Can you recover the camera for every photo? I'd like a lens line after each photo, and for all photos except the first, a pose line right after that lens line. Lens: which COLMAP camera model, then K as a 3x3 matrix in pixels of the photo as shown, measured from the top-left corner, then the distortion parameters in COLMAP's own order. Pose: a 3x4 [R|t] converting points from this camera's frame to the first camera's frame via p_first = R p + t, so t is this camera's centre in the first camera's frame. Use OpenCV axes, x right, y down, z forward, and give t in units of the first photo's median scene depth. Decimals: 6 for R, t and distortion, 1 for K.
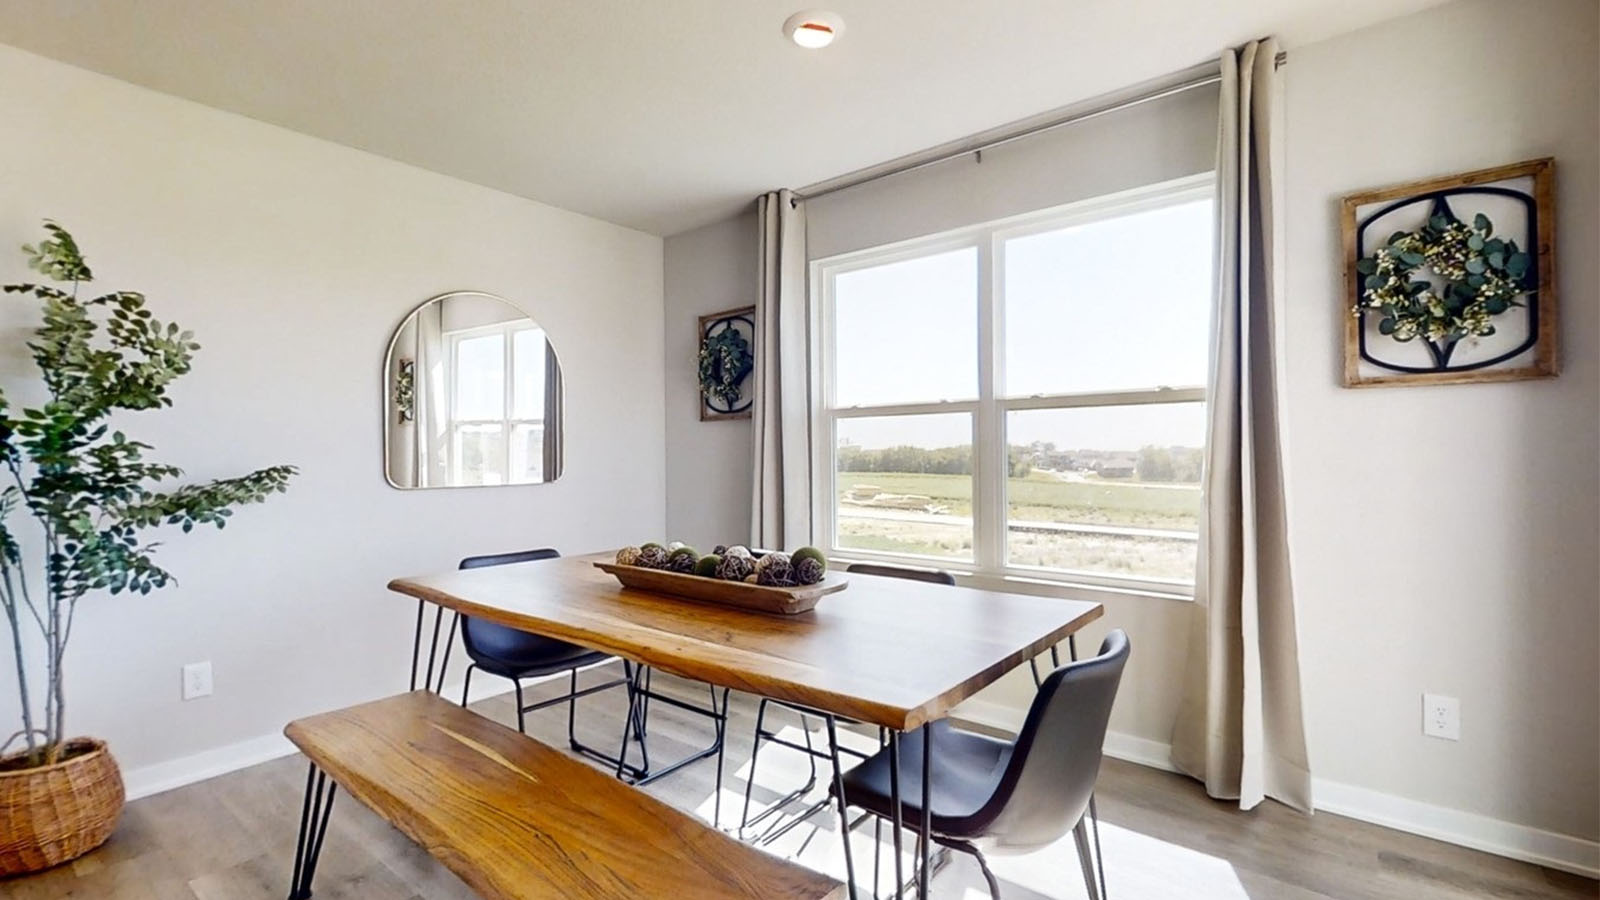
lens RADIAL K [[715.3, 0, 800.0], [0, 715.3, 450.0], [0, 0, 1]] dist [-0.000589, -0.000059]
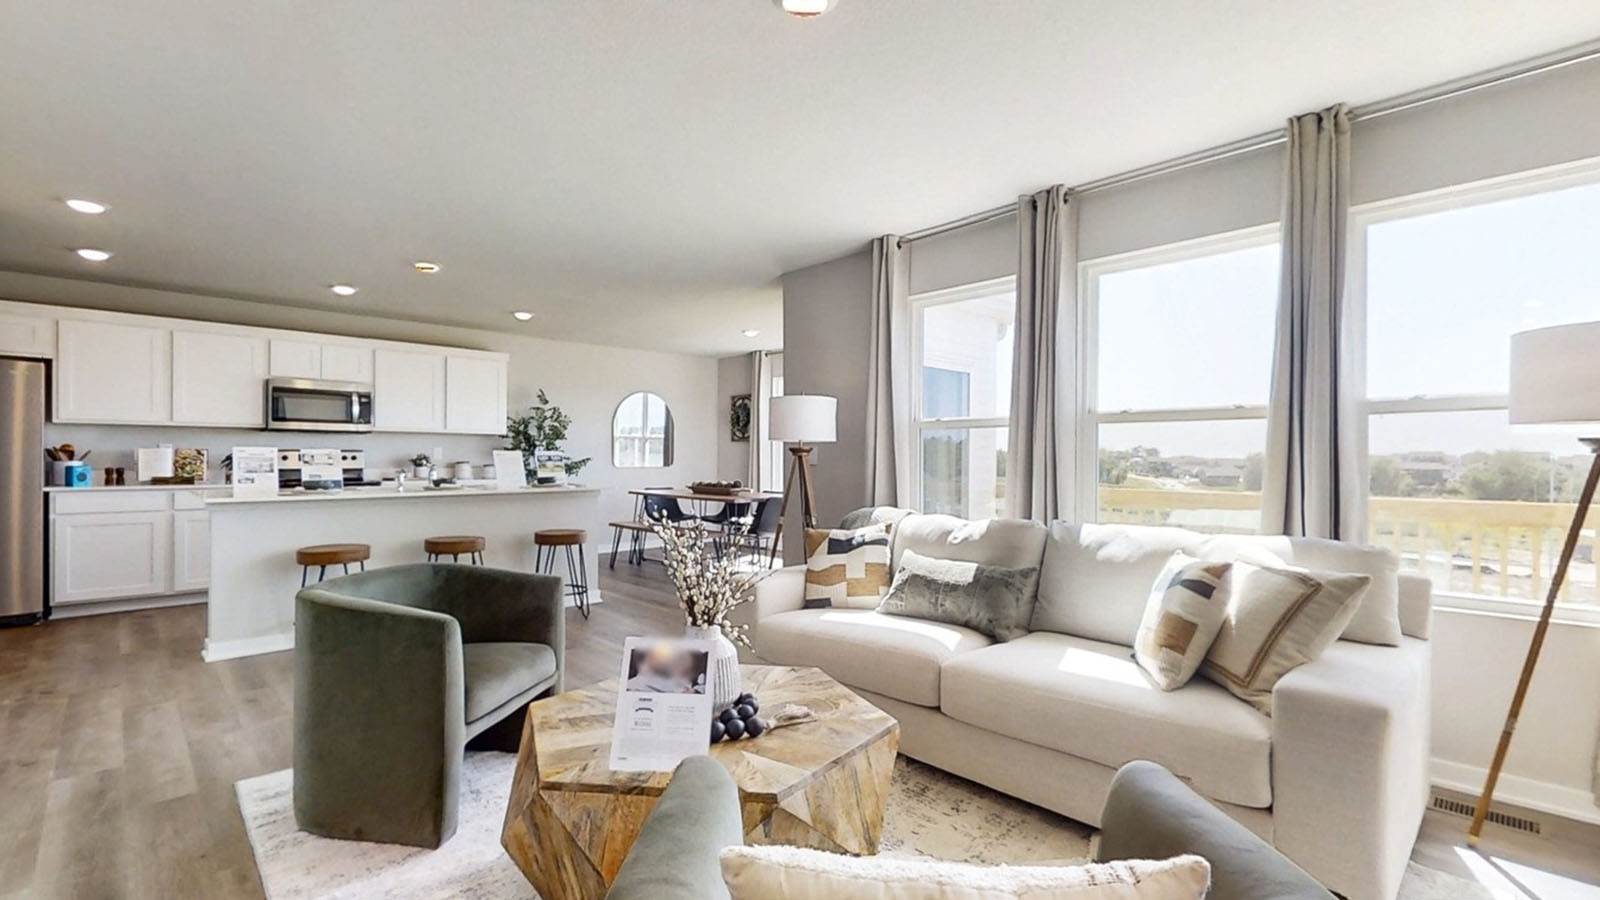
lens RADIAL K [[715.3, 0, 800.0], [0, 715.3, 450.0], [0, 0, 1]] dist [-0.000589, -0.000059]
pose [[0.992630, 0.016725, -0.120028, 0.375195], [-0.016814, 0.999859, 0.000271, -0.018423], [0.120015, 0.001749, 0.992770, -1.325706]]
